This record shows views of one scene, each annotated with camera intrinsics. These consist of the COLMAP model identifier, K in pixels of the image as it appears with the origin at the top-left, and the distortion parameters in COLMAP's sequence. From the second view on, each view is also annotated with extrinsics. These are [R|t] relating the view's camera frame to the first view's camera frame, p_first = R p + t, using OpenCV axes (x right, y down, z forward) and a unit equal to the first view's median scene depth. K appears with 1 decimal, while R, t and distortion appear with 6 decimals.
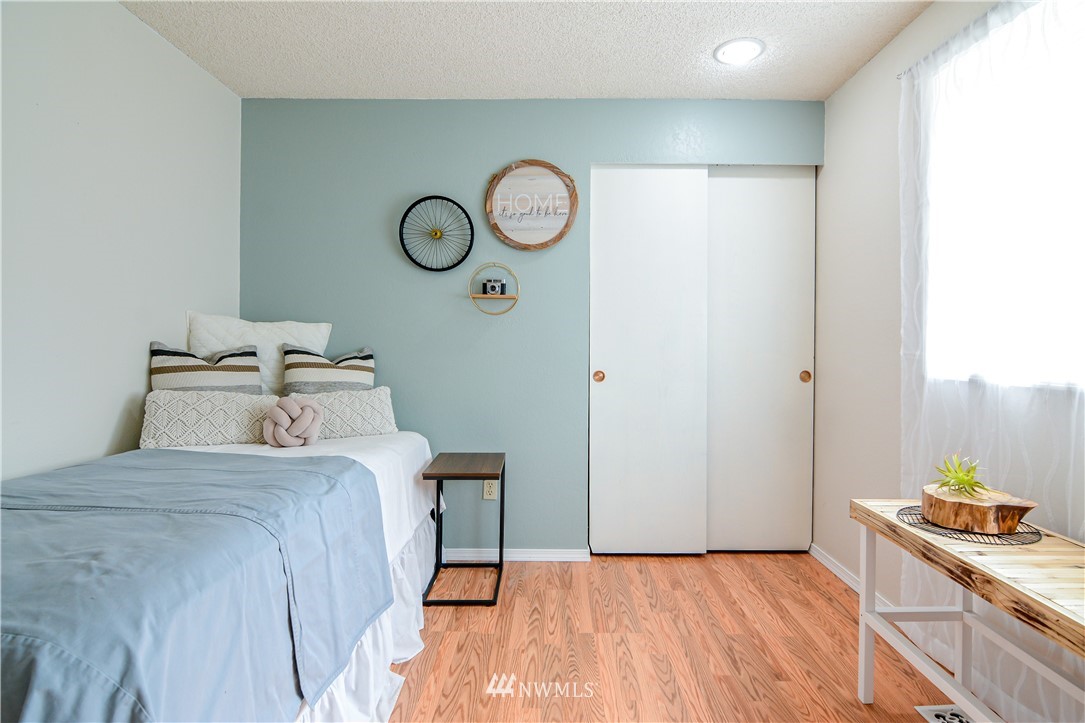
lens RADIAL K [[528.5, 0, 562.0], [0, 528.5, 348.4], [0, 0, 1]] dist [0.001928, -0.011976]
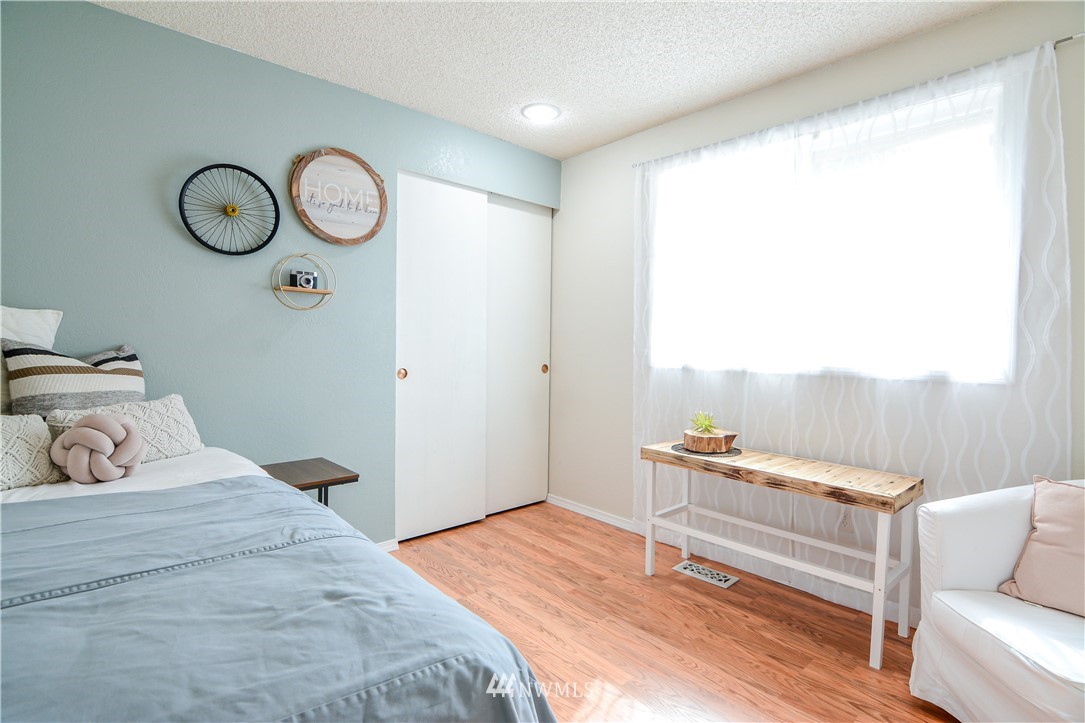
lens RADIAL K [[513.6, 0, 543.2], [0, 513.6, 360.8], [0, 0, 1]] dist [0.002492, -0.000170]
pose [[0.747041, -0.014854, 0.664612, -0.419023], [-0.005645, 0.999573, 0.028686, -0.003491], [-0.664754, -0.025181, 0.746638, 0.054003]]
